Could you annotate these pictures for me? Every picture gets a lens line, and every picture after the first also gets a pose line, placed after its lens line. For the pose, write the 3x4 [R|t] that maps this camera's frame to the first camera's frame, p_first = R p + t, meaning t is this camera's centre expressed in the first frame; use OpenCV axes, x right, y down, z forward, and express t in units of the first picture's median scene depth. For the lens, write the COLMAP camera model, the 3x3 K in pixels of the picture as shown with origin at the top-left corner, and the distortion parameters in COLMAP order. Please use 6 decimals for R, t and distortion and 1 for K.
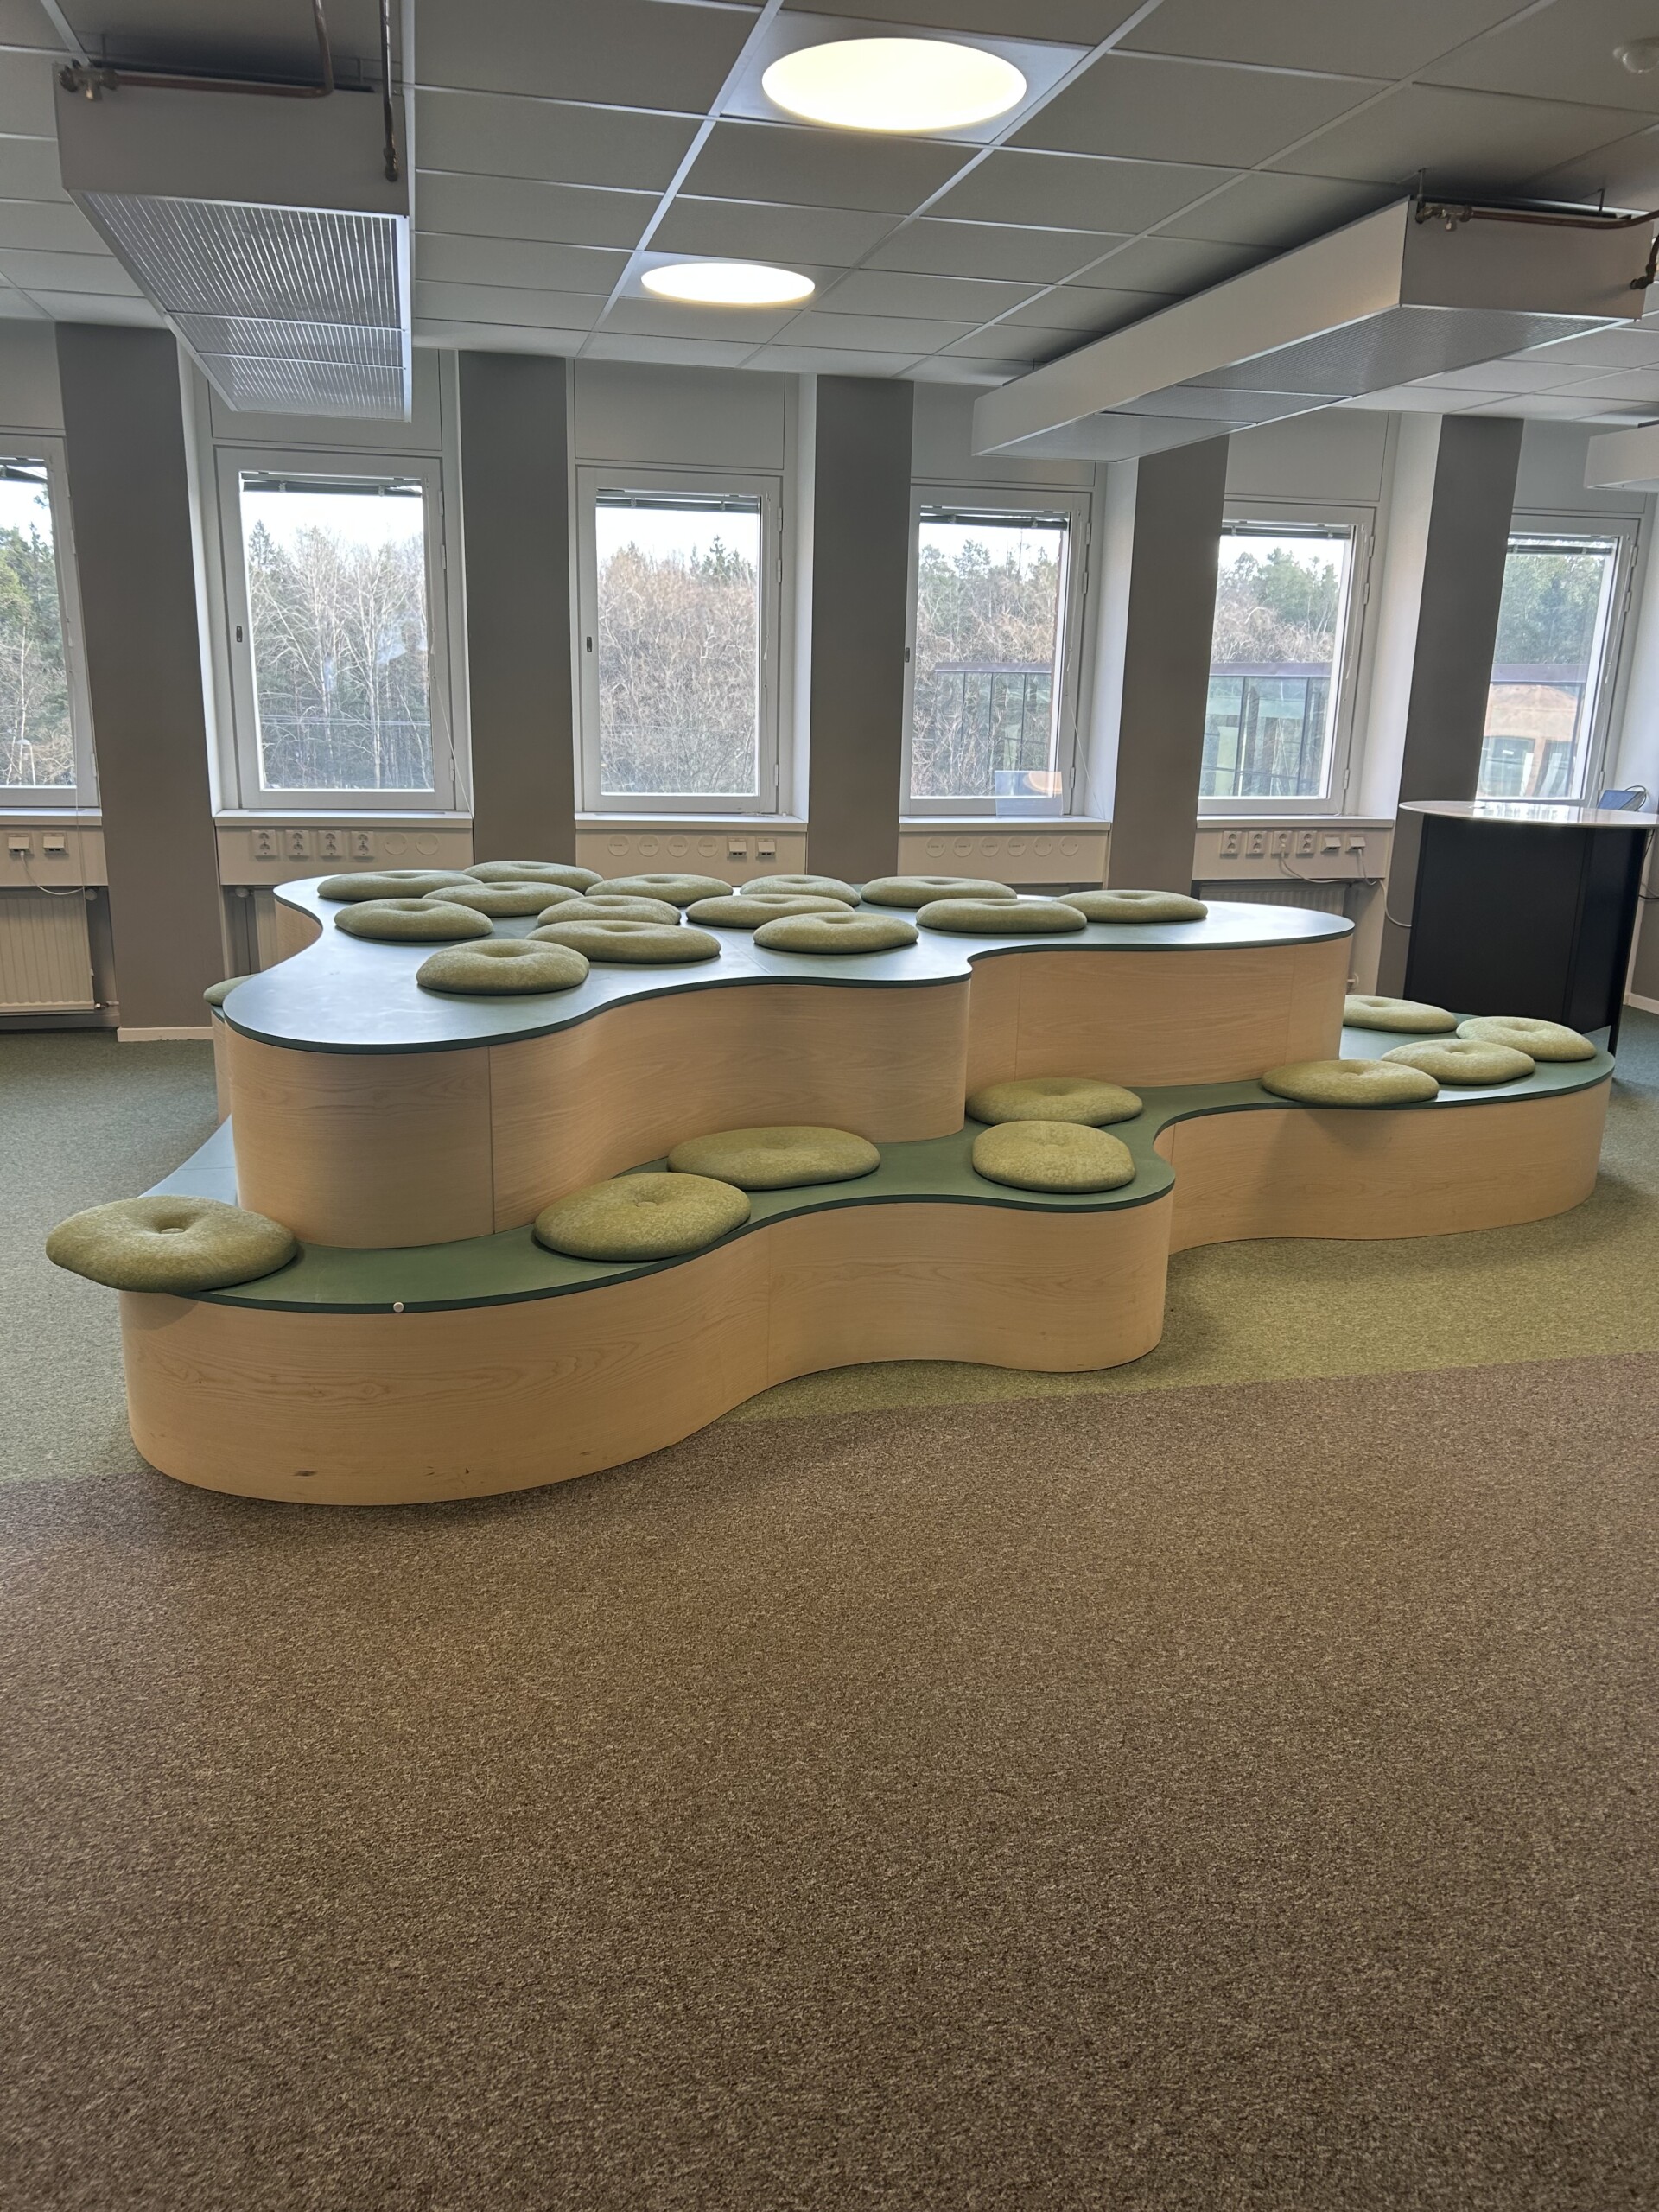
lens RADIAL K [[1650.2, 0, 829.5], [0, 1650.2, 1106.0], [0, 0, 1]] dist [0.116295, -0.242211]
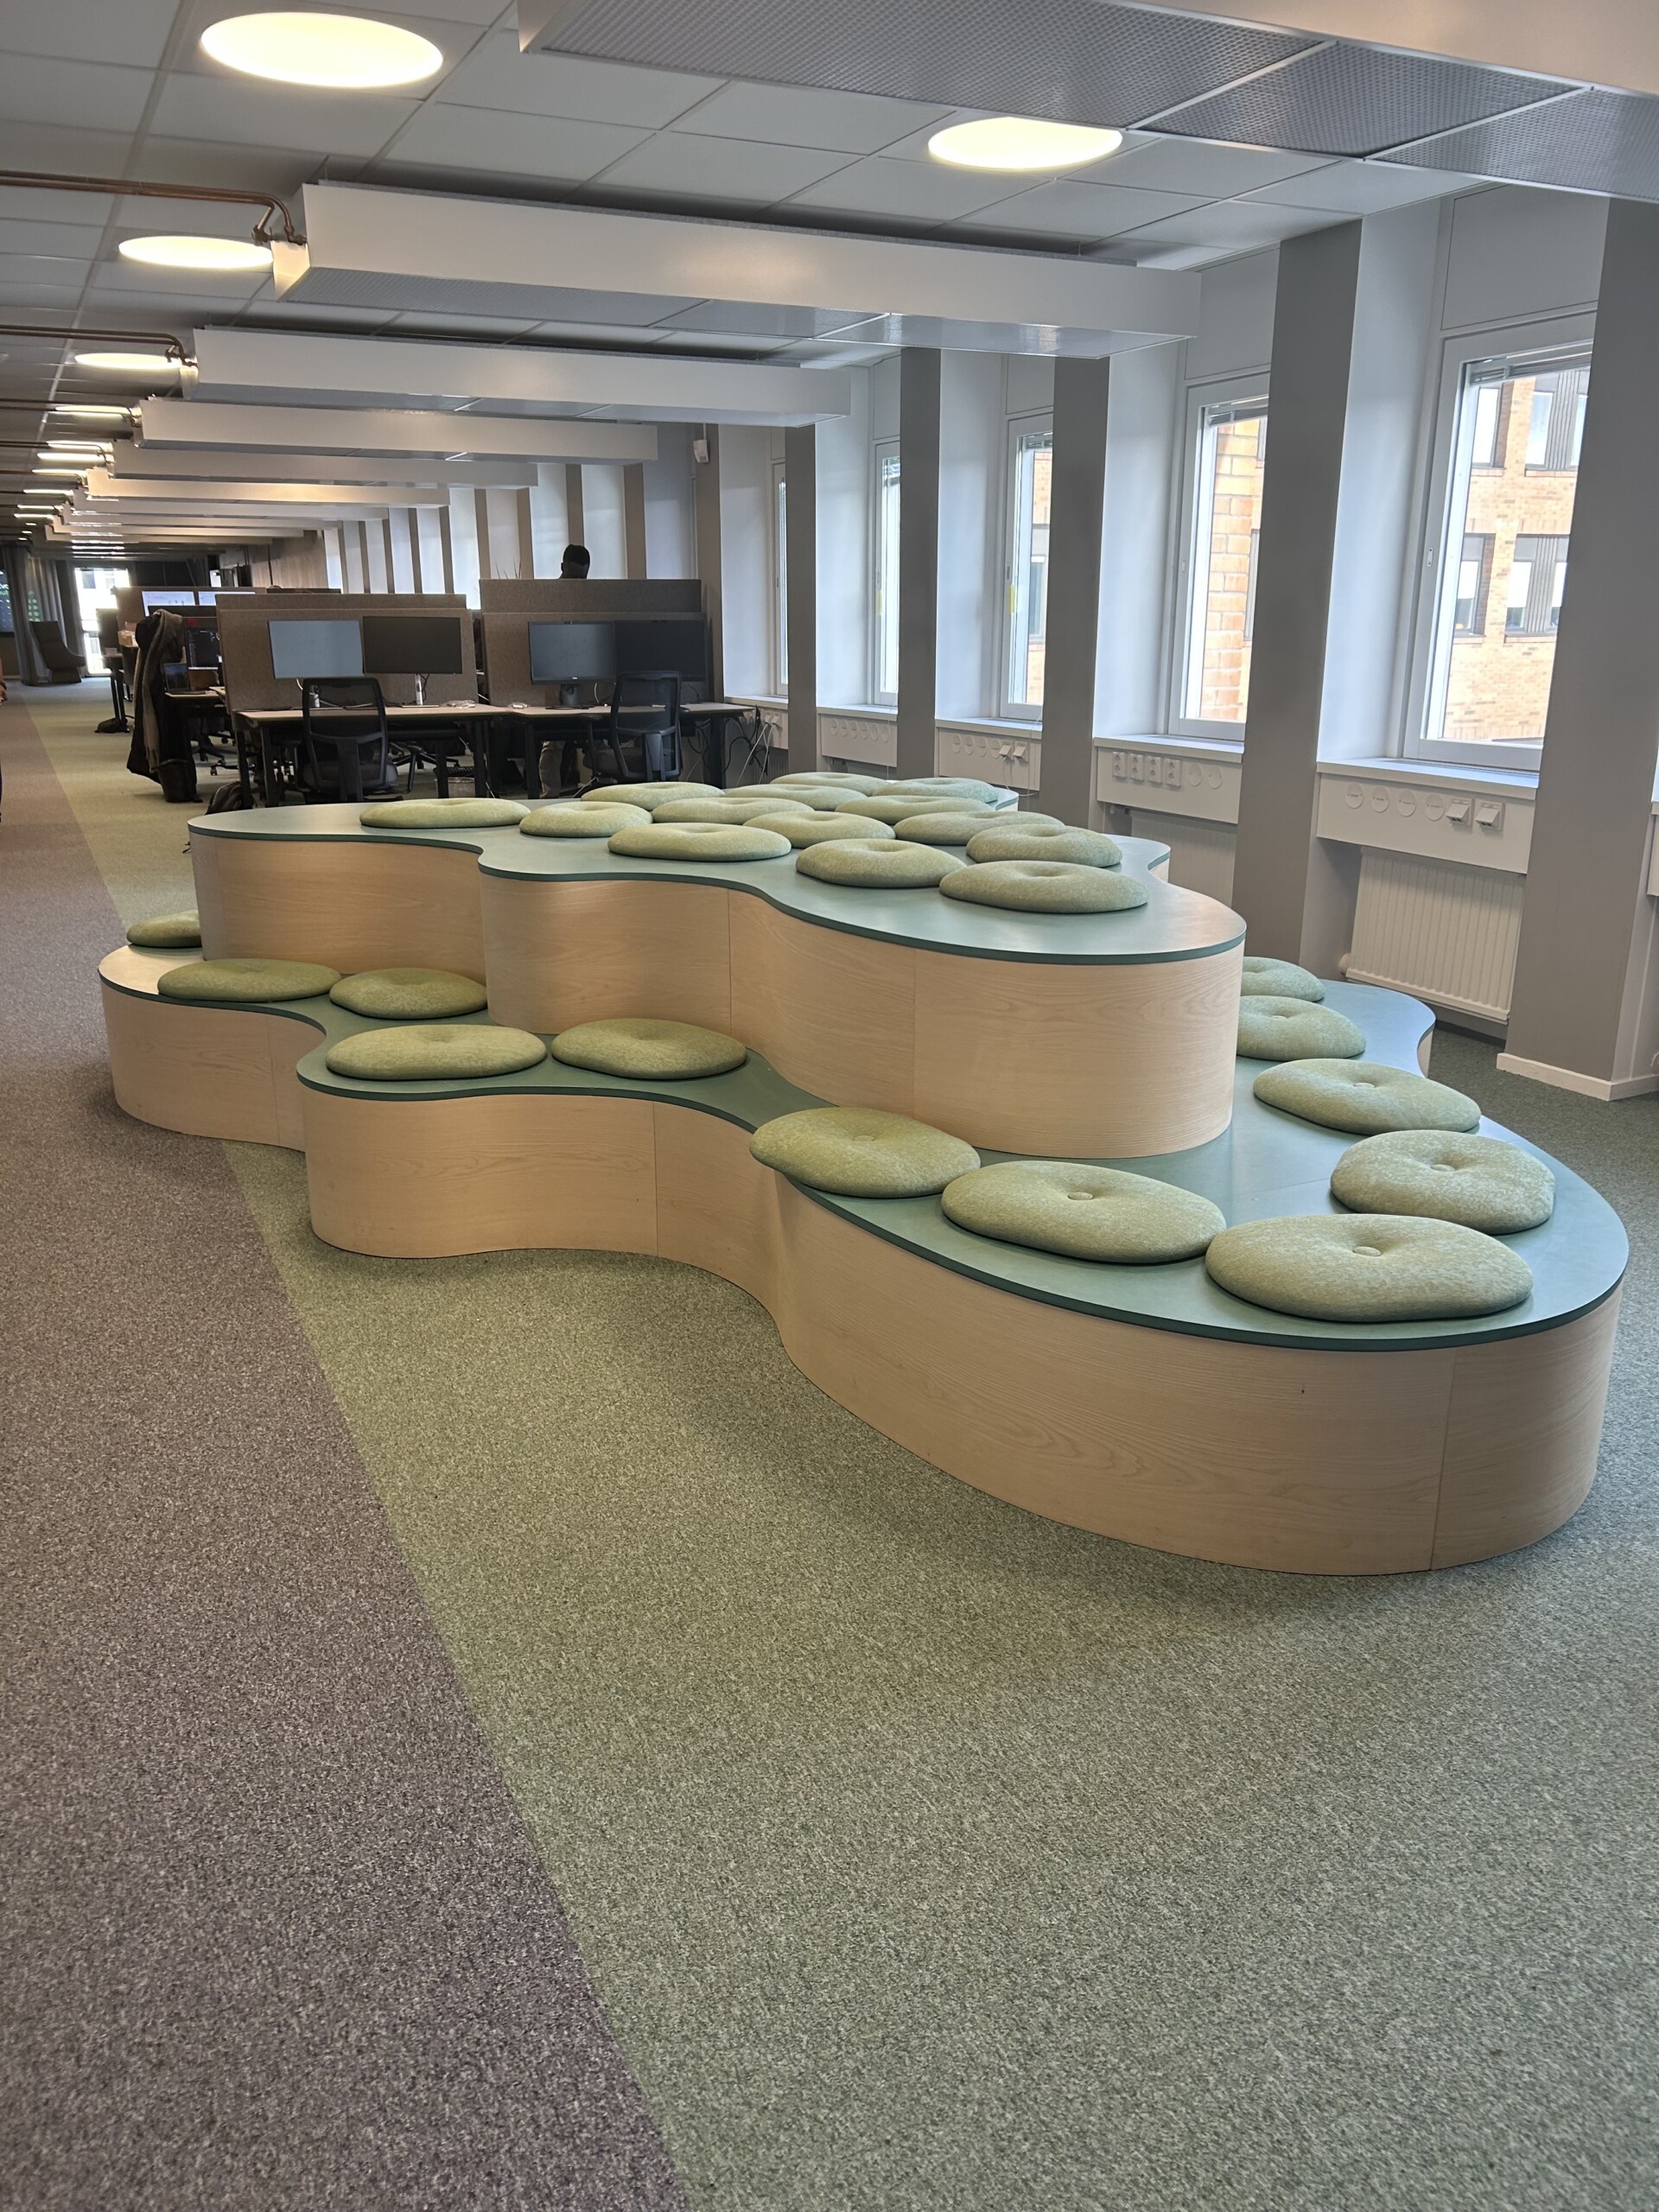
lens RADIAL K [[1660.2, 0, 829.5], [0, 1660.2, 1106.0], [0, 0, 1]] dist [0.002727, -0.190684]
pose [[0.224187, 0.254289, -0.940786, 0.696363], [-0.242566, 0.949537, 0.198851, -0.118712], [0.943876, 0.183622, 0.274555, 0.588309]]
